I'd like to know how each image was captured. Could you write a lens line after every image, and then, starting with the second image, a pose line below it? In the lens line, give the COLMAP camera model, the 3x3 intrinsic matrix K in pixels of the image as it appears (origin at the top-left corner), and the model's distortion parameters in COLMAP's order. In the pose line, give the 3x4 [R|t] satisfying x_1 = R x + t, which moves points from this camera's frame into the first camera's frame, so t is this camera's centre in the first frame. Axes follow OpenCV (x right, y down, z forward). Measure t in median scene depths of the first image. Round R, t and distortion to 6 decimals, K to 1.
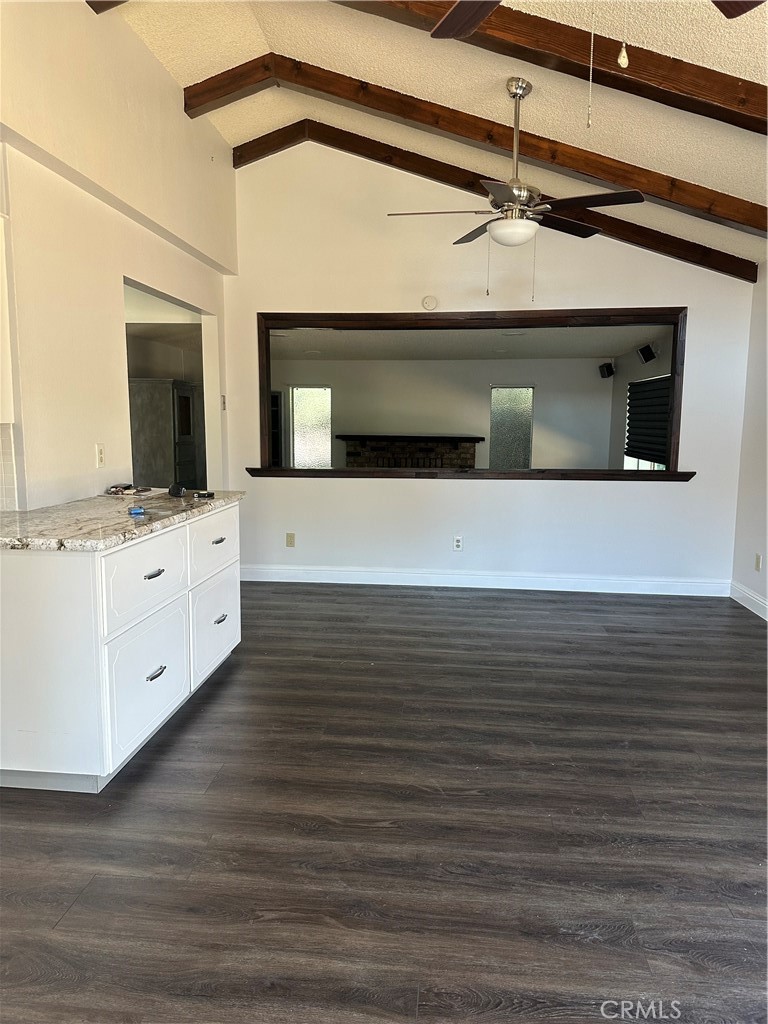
lens RADIAL K [[729.0, 0, 381.6], [0, 729.0, 513.7], [0, 0, 1]] dist [0.075693, -0.058006]
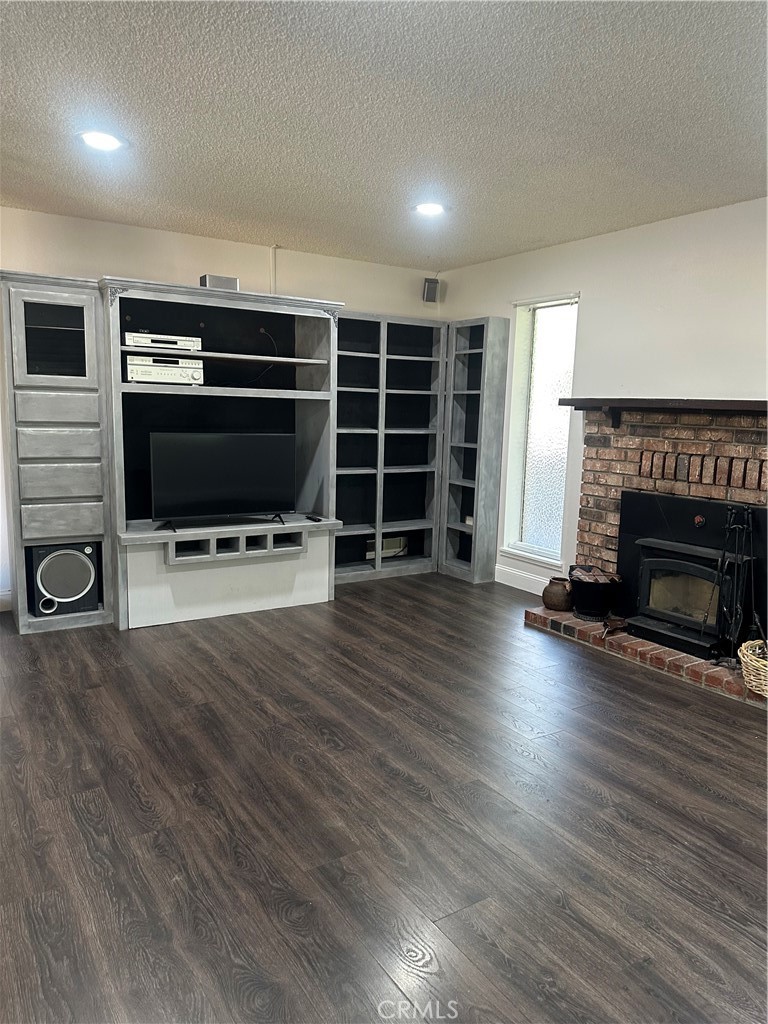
lens RADIAL K [[729.0, 0, 386.4], [0, 729.0, 517.0], [0, 0, 1]] dist [0.075693, -0.058006]
pose [[0.640548, 0.123309, -0.757953, 0.232955], [-0.116875, 0.991179, 0.062481, -0.047817], [0.758972, 0.048564, 0.649310, 0.604970]]
